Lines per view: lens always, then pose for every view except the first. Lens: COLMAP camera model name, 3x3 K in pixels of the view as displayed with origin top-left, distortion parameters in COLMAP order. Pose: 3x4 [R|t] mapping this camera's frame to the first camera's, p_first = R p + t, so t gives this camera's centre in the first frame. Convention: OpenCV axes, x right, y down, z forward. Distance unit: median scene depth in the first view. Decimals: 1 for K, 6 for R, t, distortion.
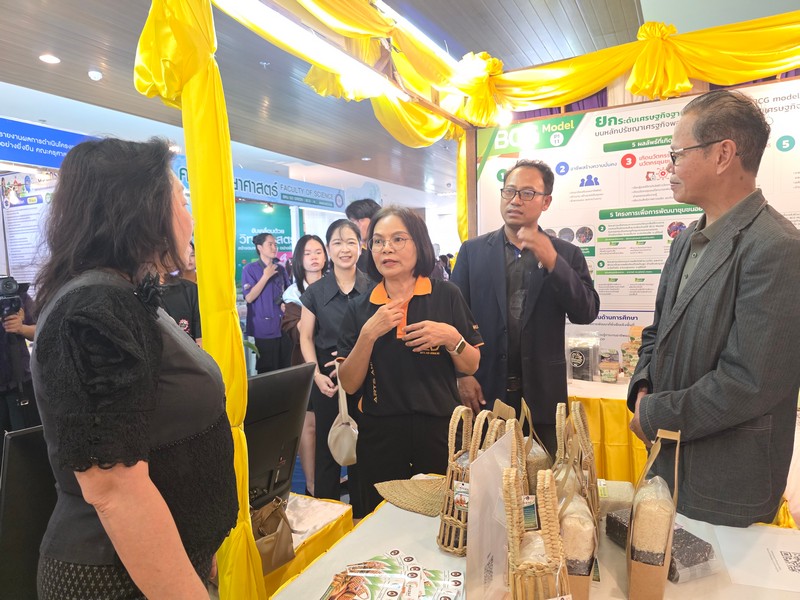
lens RADIAL K [[537.7, 0, 409.5], [0, 537.7, 302.4], [0, 0, 1]] dist [0.052463, -0.058481]
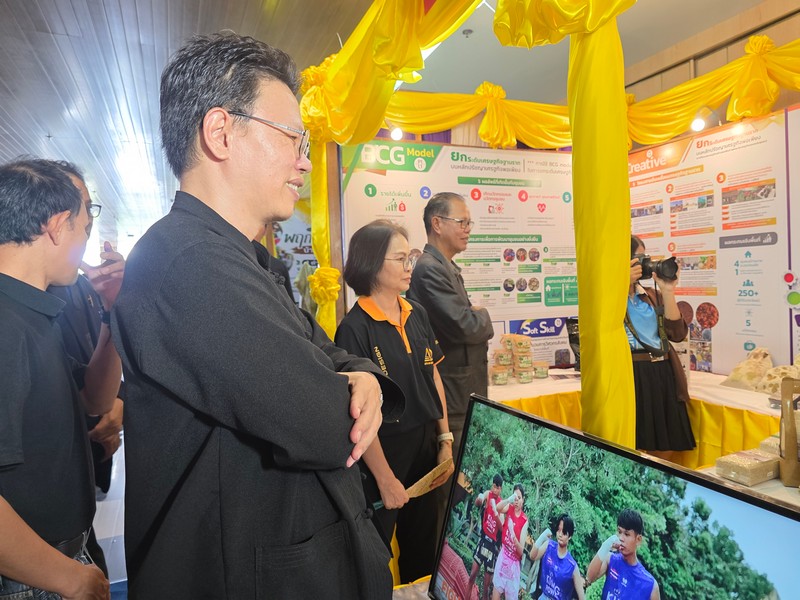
lens RADIAL K [[537.7, 0, 409.5], [0, 537.7, 302.4], [0, 0, 1]] dist [0.052463, -0.058481]
pose [[0.636649, -0.020400, 0.770884, -0.613848], [0.063169, 0.997670, -0.025768, -0.007998], [-0.768562, 0.065101, 0.636454, 0.402519]]
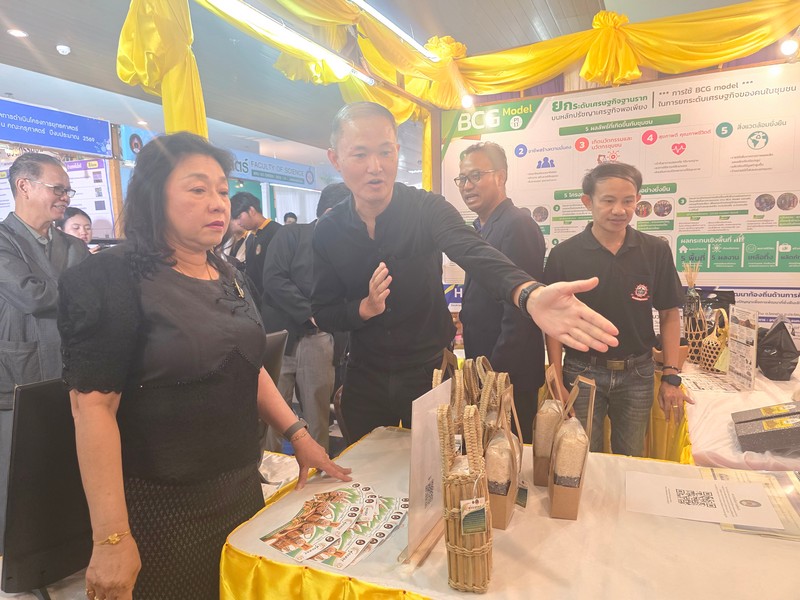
lens RADIAL K [[538.1, 0, 399.8], [0, 538.1, 304.1], [0, 0, 1]] dist [0.054190, -0.058575]
pose [[0.999446, 0.001206, 0.033254, 0.012160], [-0.002695, 0.998993, 0.044795, 0.005545], [-0.033166, -0.044860, 0.998443, -0.067582]]
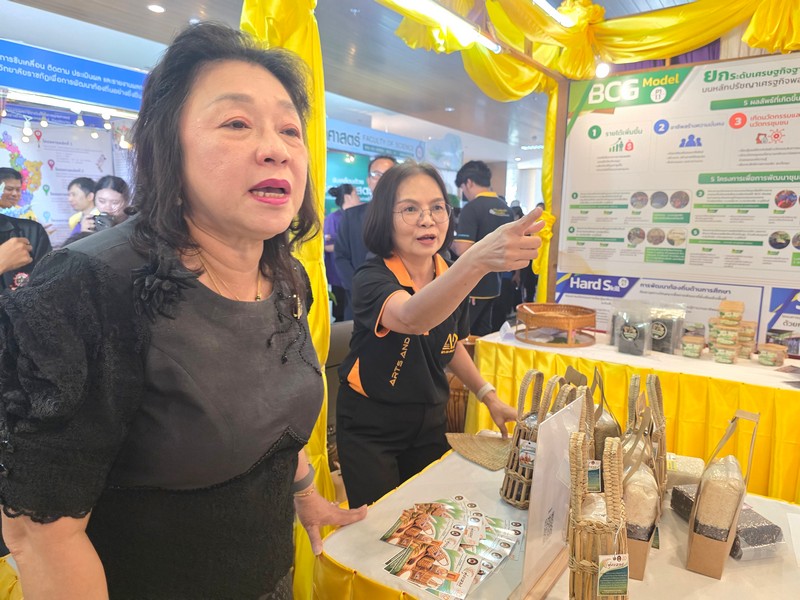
lens RADIAL K [[543.3, 0, 400.0], [0, 543.3, 300.0], [0, 0, 1]] dist [0.025523, -0.035034]
pose [[0.986913, 0.069372, -0.145568, -0.005239], [-0.057466, 0.994768, 0.084462, -0.004357], [0.150665, -0.074991, 0.985736, -0.019159]]
